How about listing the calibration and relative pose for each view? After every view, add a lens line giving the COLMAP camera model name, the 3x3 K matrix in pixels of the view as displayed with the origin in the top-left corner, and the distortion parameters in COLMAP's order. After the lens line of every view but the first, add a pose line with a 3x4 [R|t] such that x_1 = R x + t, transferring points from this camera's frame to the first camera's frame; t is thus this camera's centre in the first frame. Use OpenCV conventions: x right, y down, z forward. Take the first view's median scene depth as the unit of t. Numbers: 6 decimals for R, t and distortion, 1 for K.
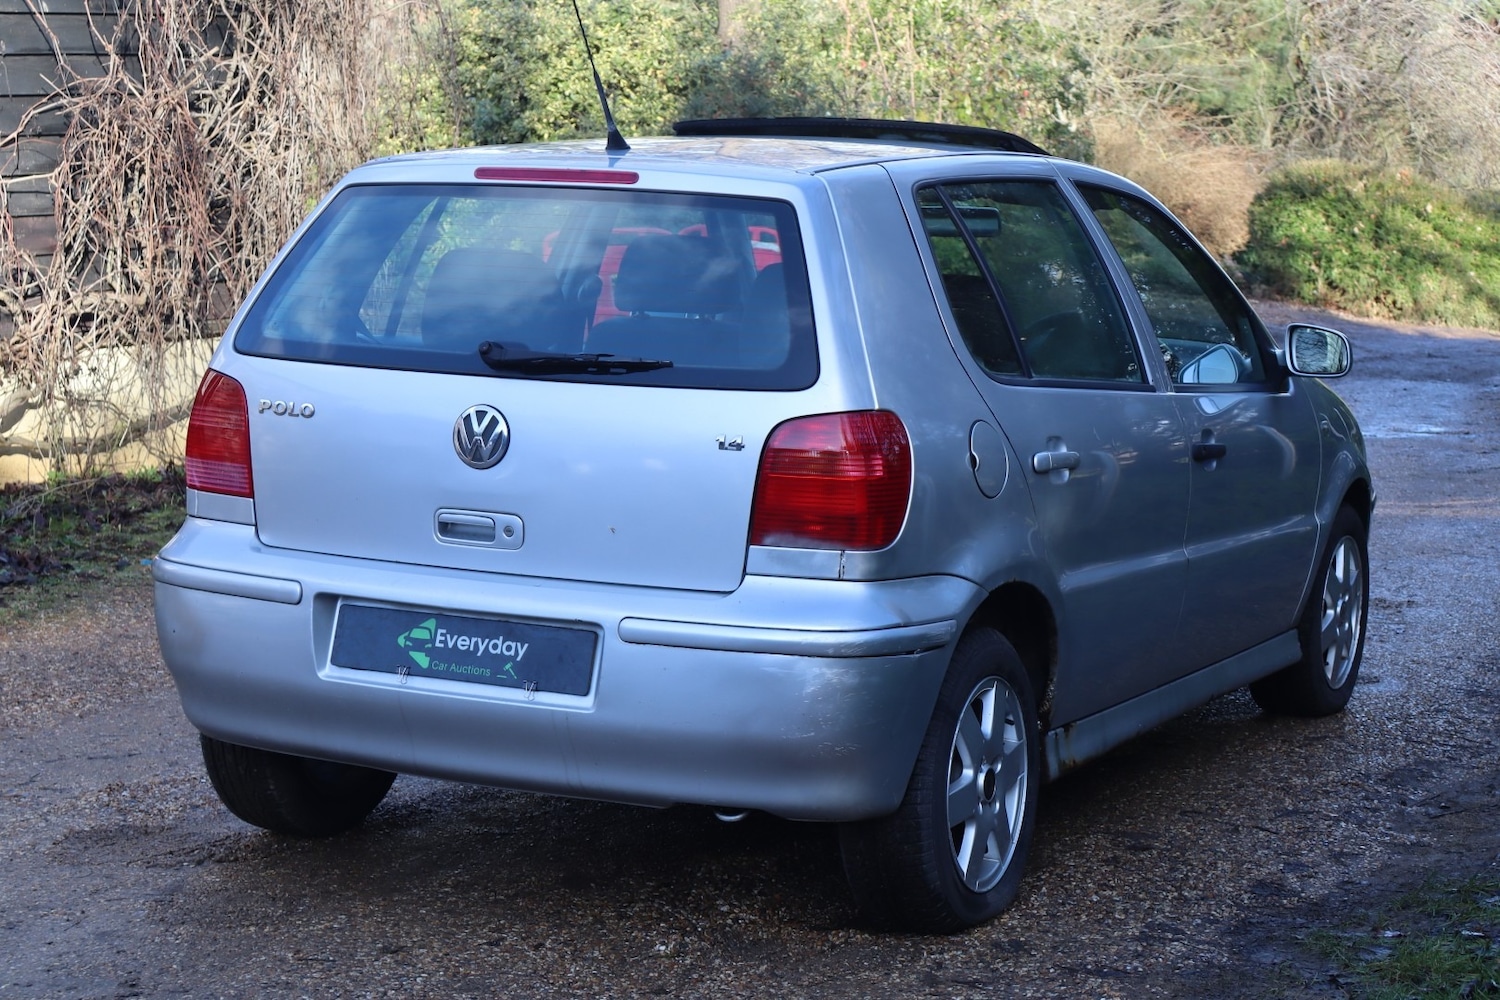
lens RADIAL K [[2999.2, 0, 736.6], [0, 2999.2, 495.4], [0, 0, 1]] dist [-0.012613, 0.000000]
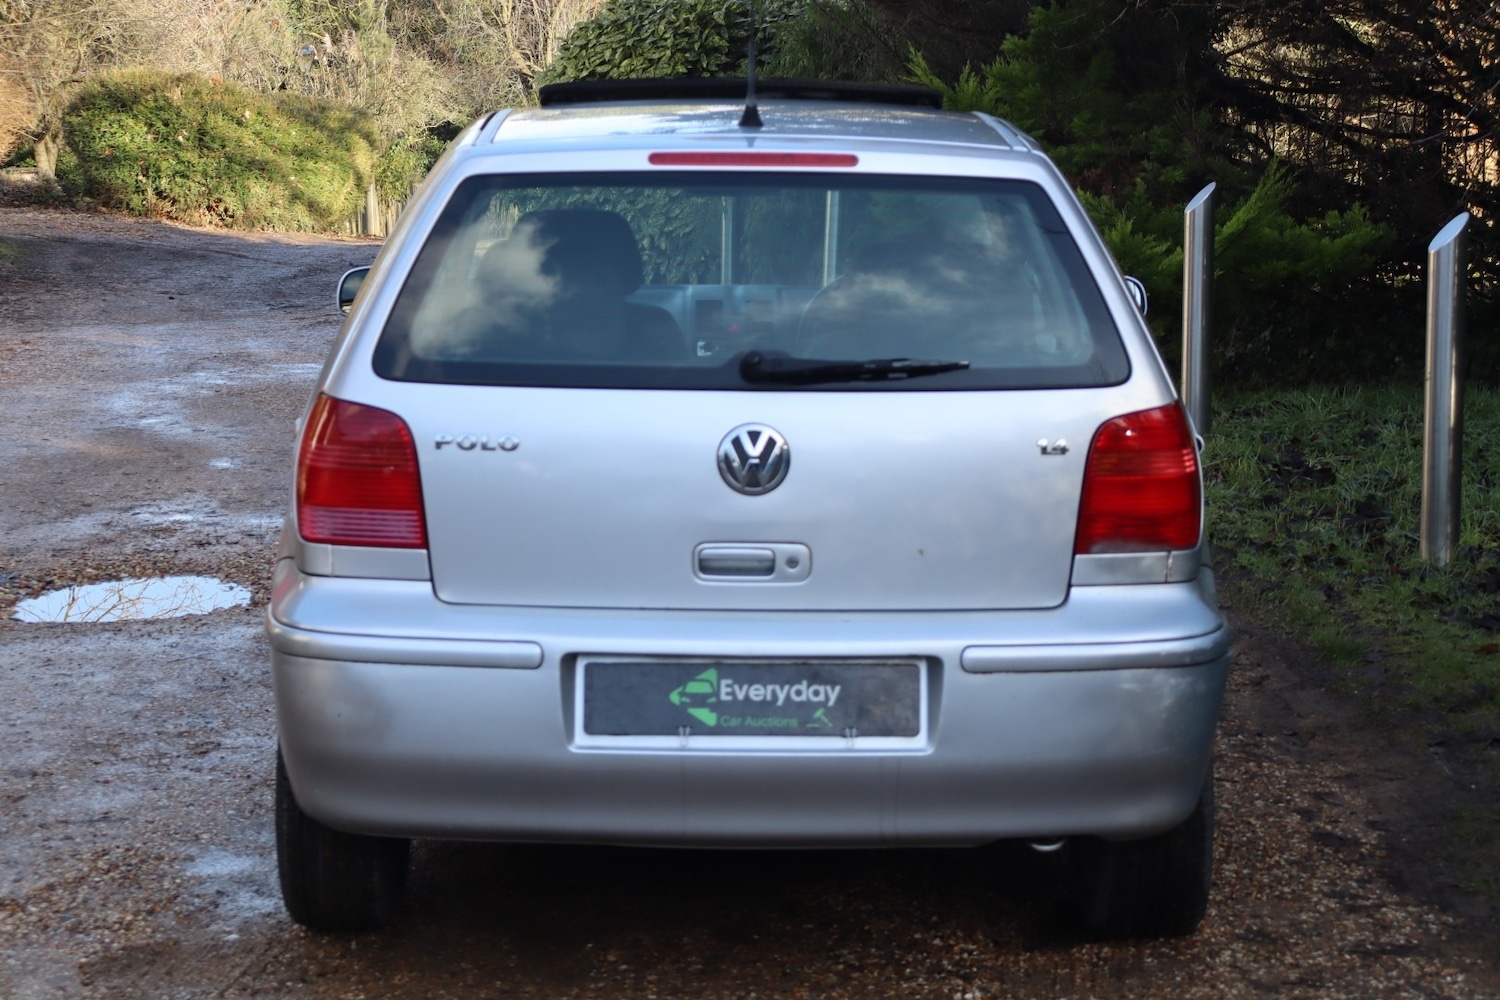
lens RADIAL K [[2999.2, 0, 745.7], [0, 2999.2, 498.5], [0, 0, 1]] dist [-0.012613, 0.000000]
pose [[0.888140, -0.083665, 0.451894, -0.459690], [0.067395, 0.996370, 0.052015, -0.051146], [-0.454605, -0.015741, 0.890554, 0.196826]]
